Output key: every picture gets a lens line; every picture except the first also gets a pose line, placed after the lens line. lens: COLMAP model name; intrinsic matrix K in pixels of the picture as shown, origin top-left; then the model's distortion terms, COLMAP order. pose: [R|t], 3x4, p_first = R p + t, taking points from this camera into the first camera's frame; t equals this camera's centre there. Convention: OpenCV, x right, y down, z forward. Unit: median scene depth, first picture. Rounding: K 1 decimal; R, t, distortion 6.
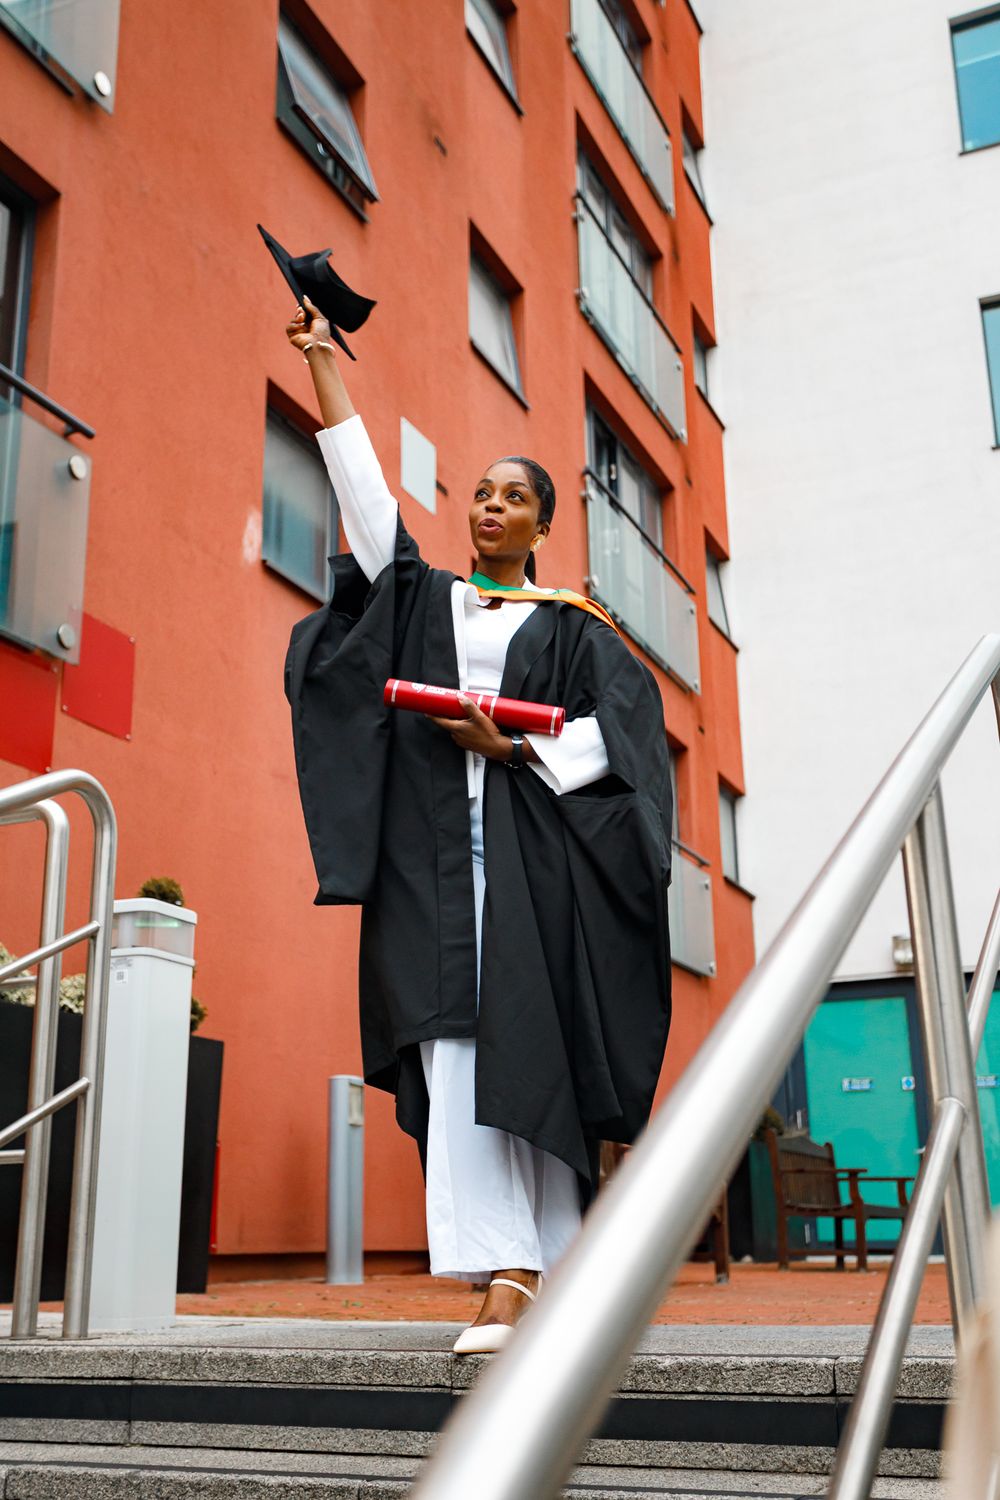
lens RADIAL K [[1600.0, 0, 500.0], [0, 1600.0, 750.0], [0, 0, 1]] dist [0.015167, 0.046448]
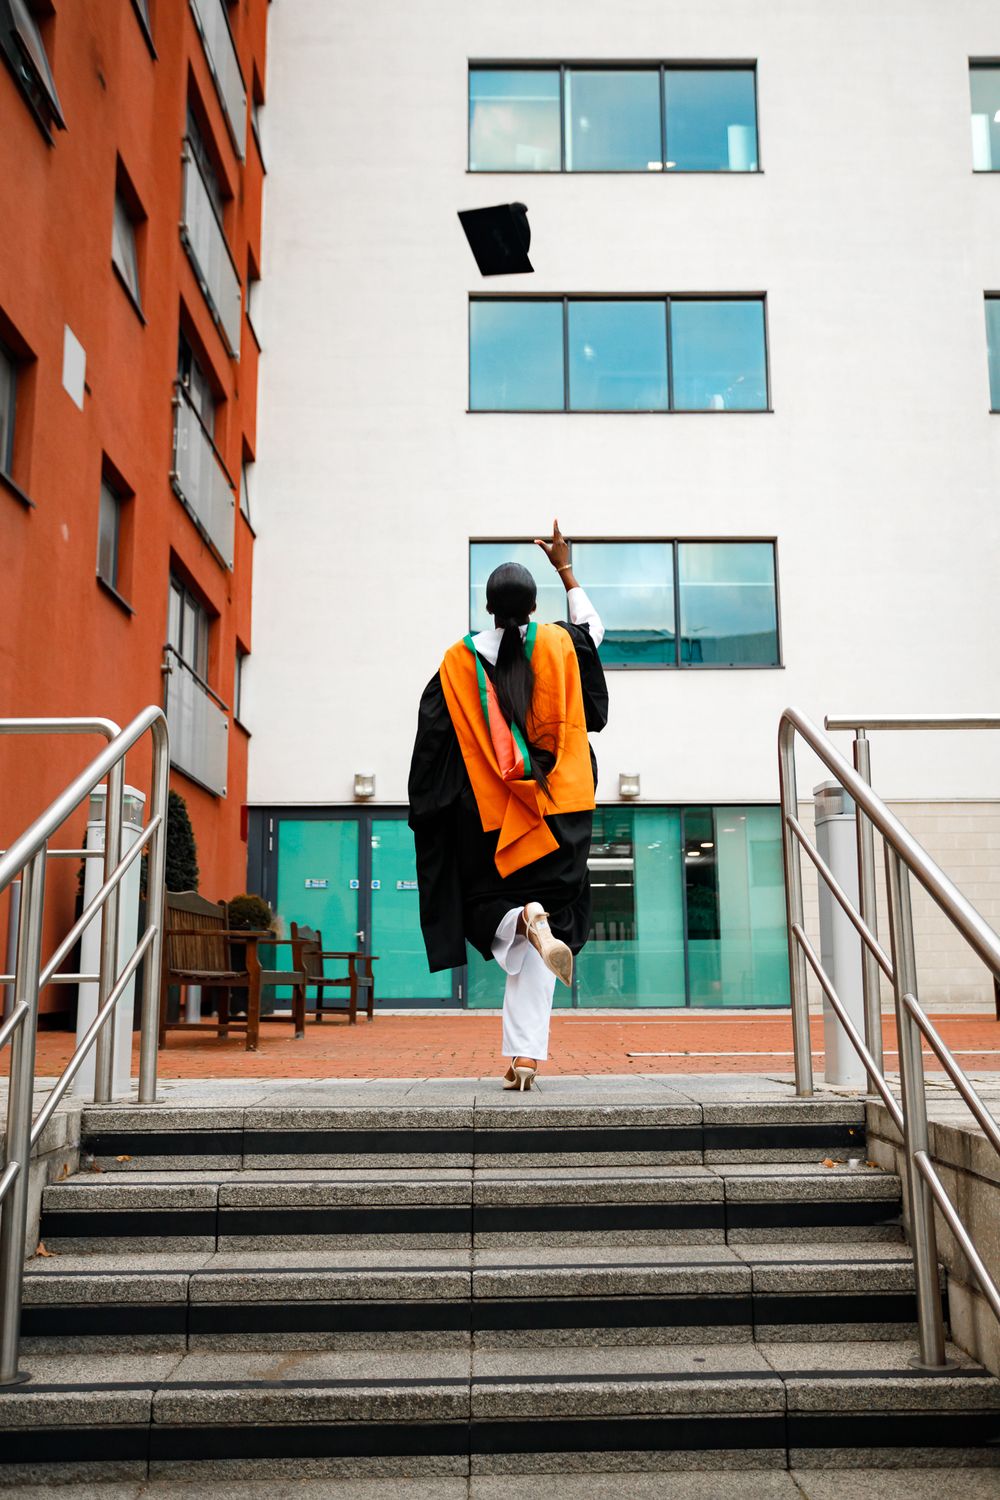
lens RADIAL K [[1323.6, 0, 500.0], [0, 1323.6, 750.0], [0, 0, 1]] dist [-0.004961, 0.094062]
pose [[0.910094, 0.077857, 0.407022, -0.110529], [-0.125740, 0.987769, 0.092208, -0.022842], [-0.394865, -0.135097, 0.908752, -0.039682]]
